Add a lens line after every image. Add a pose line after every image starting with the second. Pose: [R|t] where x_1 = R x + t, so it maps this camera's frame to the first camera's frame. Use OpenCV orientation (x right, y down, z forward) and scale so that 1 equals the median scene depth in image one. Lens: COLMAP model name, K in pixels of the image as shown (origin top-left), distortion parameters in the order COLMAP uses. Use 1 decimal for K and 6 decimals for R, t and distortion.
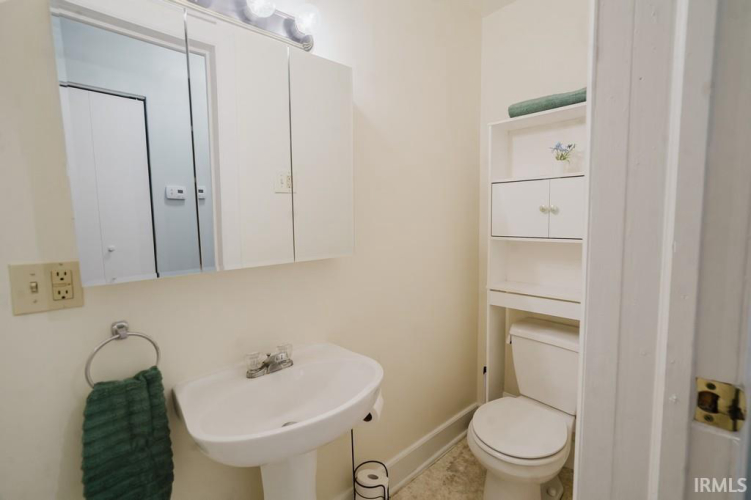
lens RADIAL K [[339.9, 0, 378.3], [0, 339.9, 252.7], [0, 0, 1]] dist [-0.035830, 0.018852]
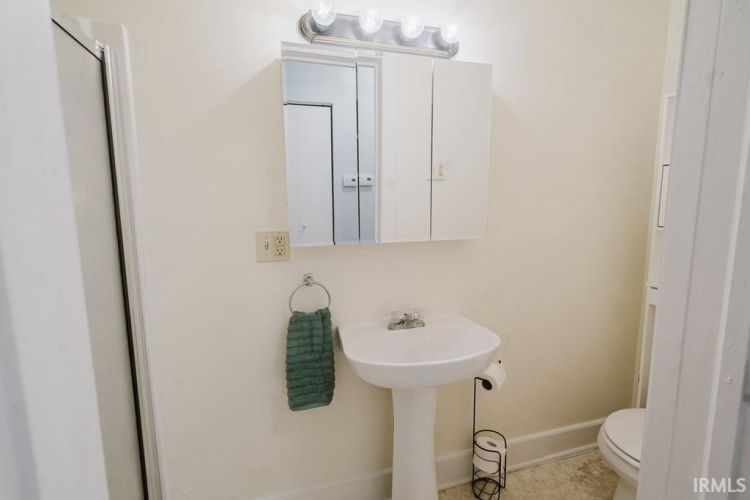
lens RADIAL K [[339.4, 0, 377.8], [0, 339.4, 252.7], [0, 0, 1]] dist [-0.035830, 0.018852]
pose [[0.894904, 0.071257, -0.440533, 0.138418], [-0.051538, 0.997067, 0.056582, 0.014078], [0.443273, -0.027931, 0.895951, -0.182398]]
